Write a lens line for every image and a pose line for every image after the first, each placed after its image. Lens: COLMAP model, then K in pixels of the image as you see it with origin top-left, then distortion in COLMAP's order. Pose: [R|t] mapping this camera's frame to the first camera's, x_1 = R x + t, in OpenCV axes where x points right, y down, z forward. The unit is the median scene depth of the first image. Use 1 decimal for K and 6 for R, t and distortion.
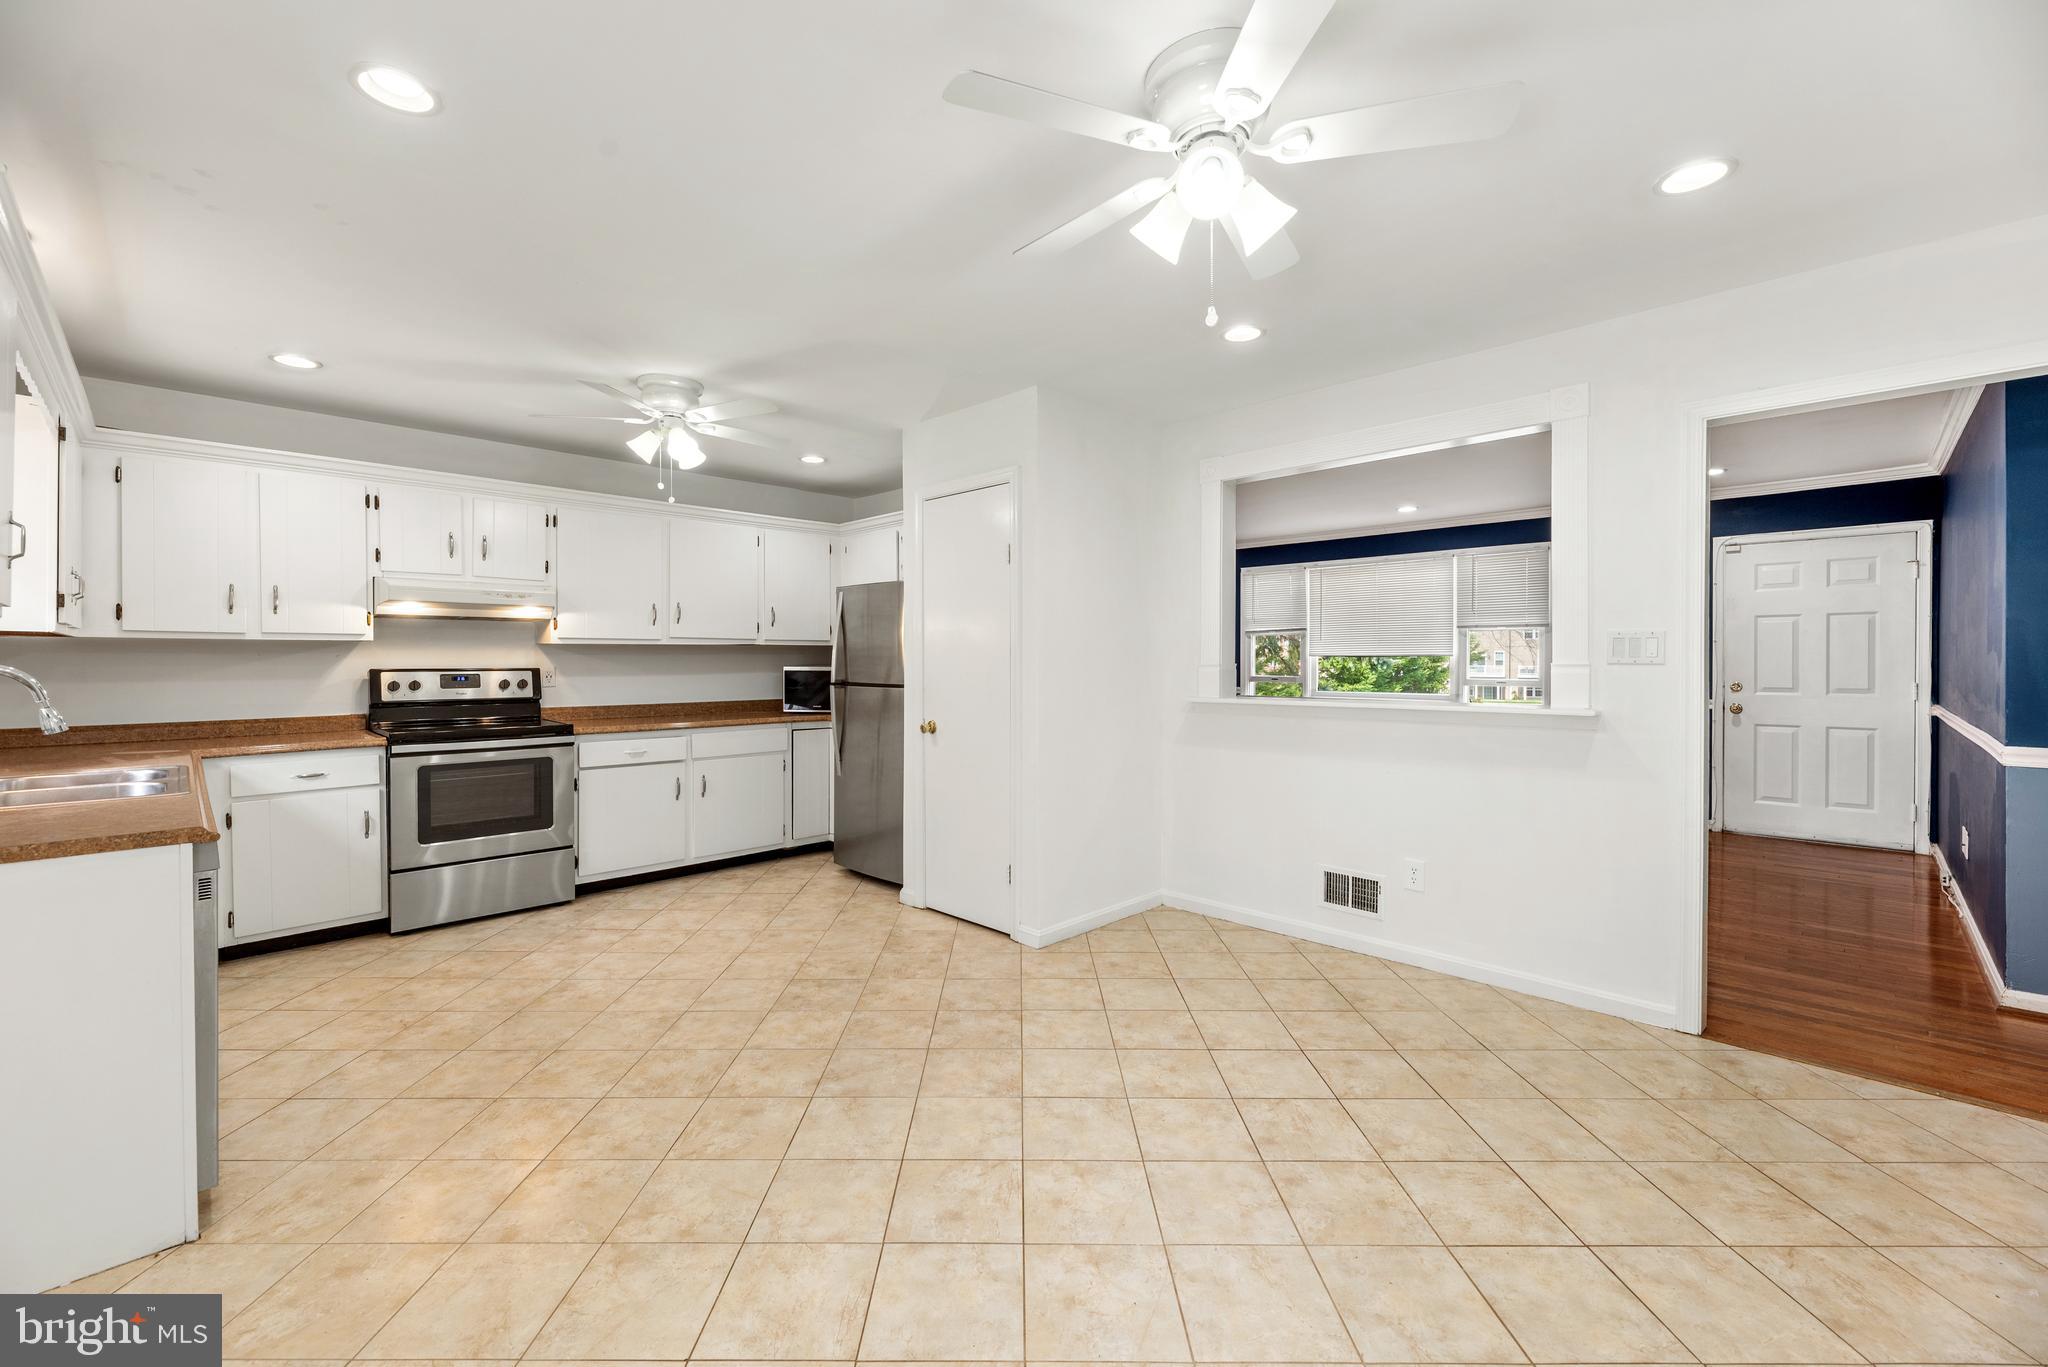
lens RADIAL K [[835.1, 0, 1024.0], [0, 835.1, 683.5], [0, 0, 1]] dist [0.000090, -0.000080]
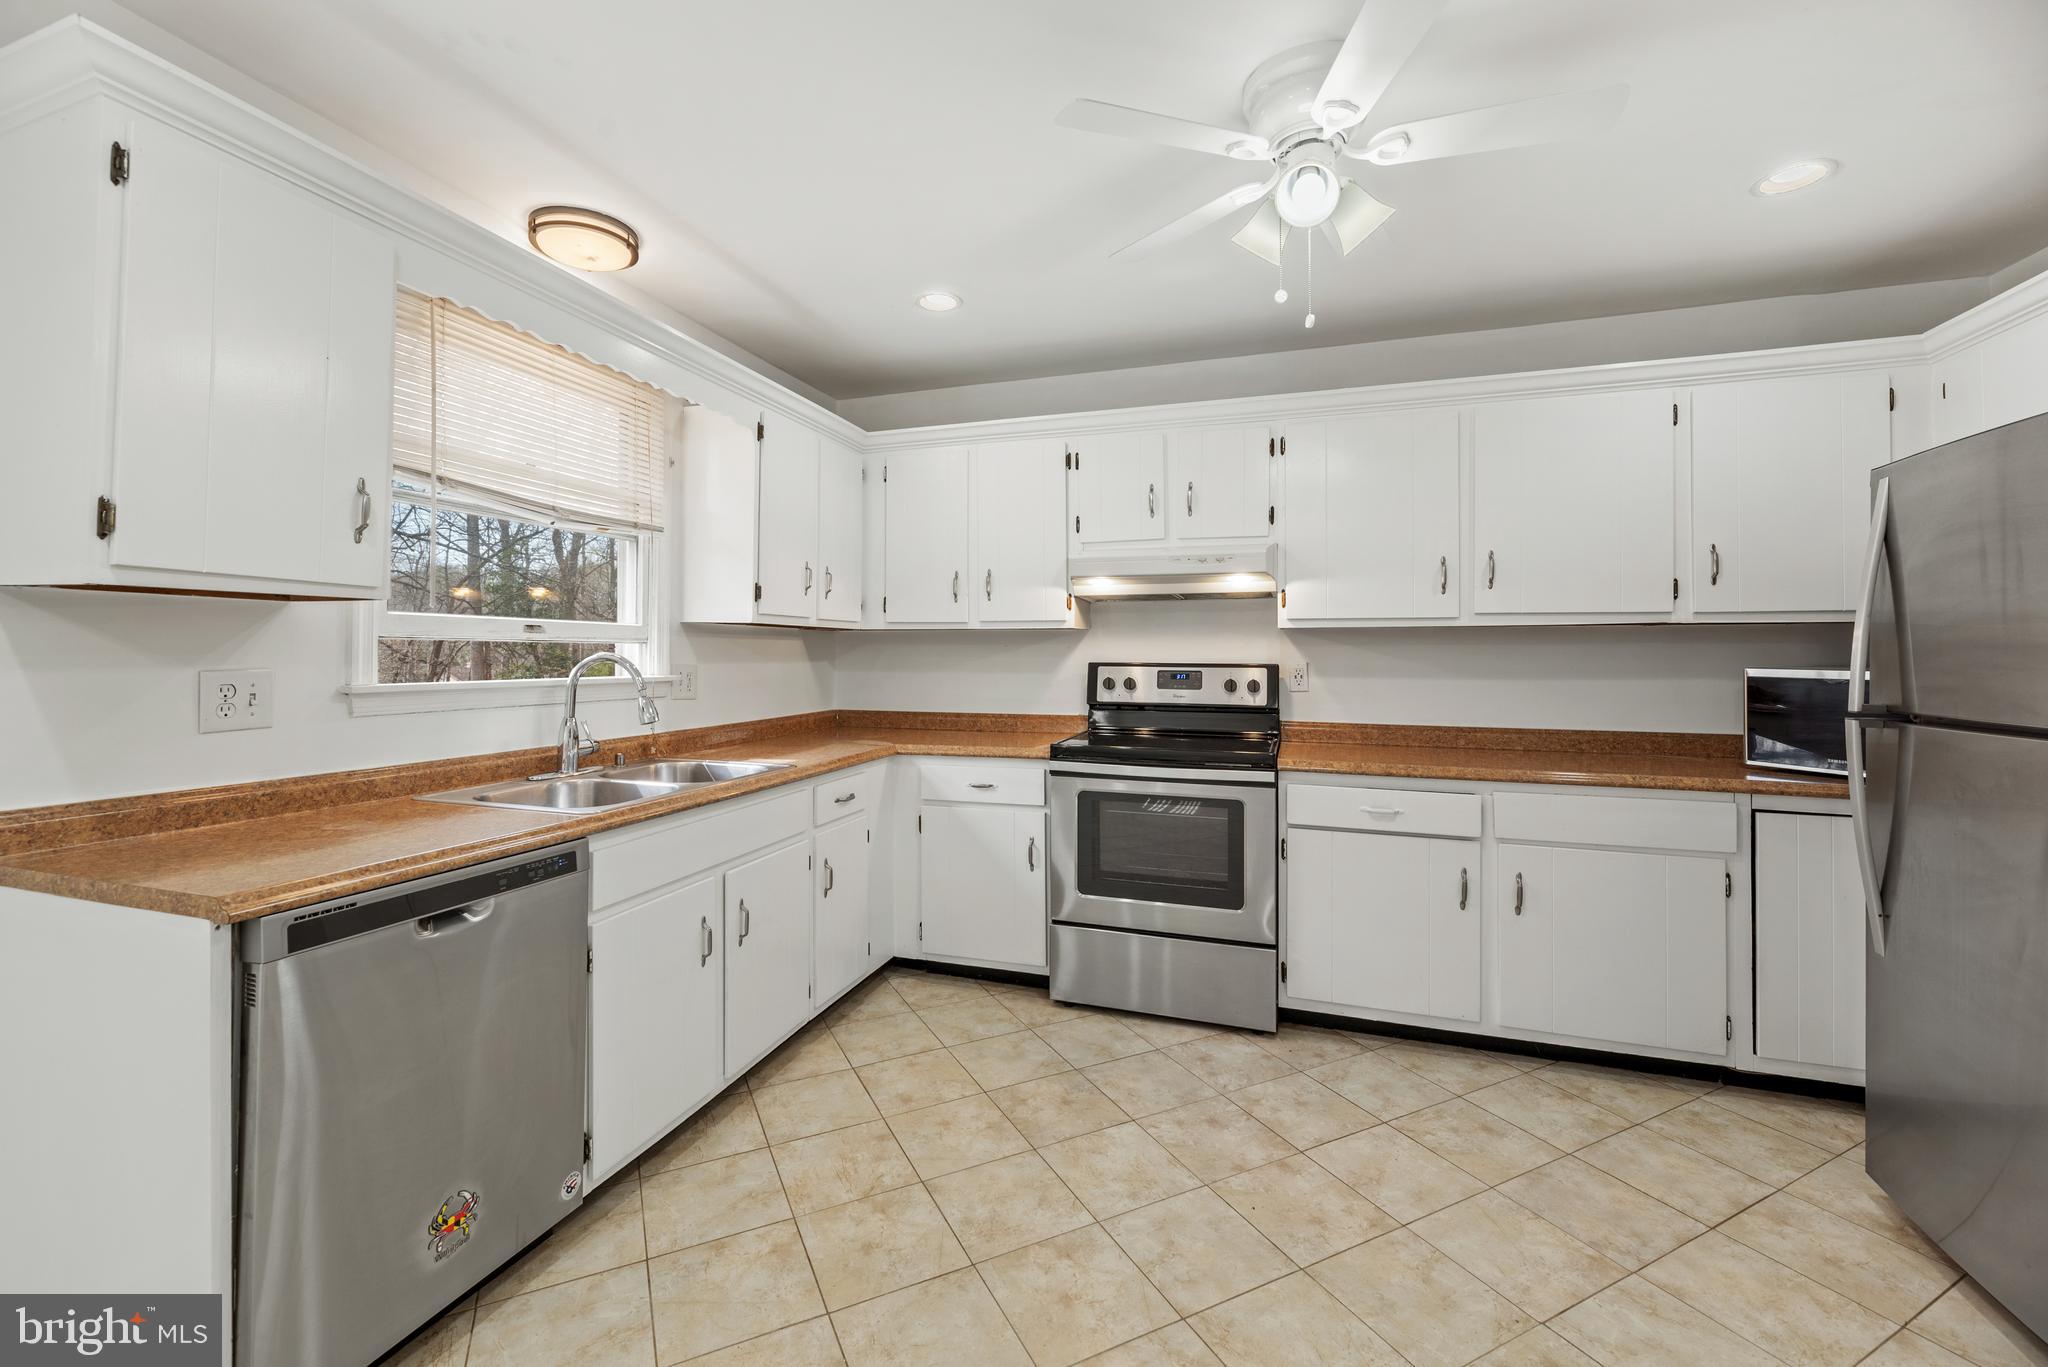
lens RADIAL K [[838.2, 0, 1014.6], [0, 838.2, 640.6], [0, 0, 1]] dist [0.000271, -0.000210]
pose [[0.432541, -0.011035, -0.901547, -0.051040], [-0.029833, 0.999202, -0.026543, -0.014135], [0.901120, 0.038376, 0.431867, 0.547157]]
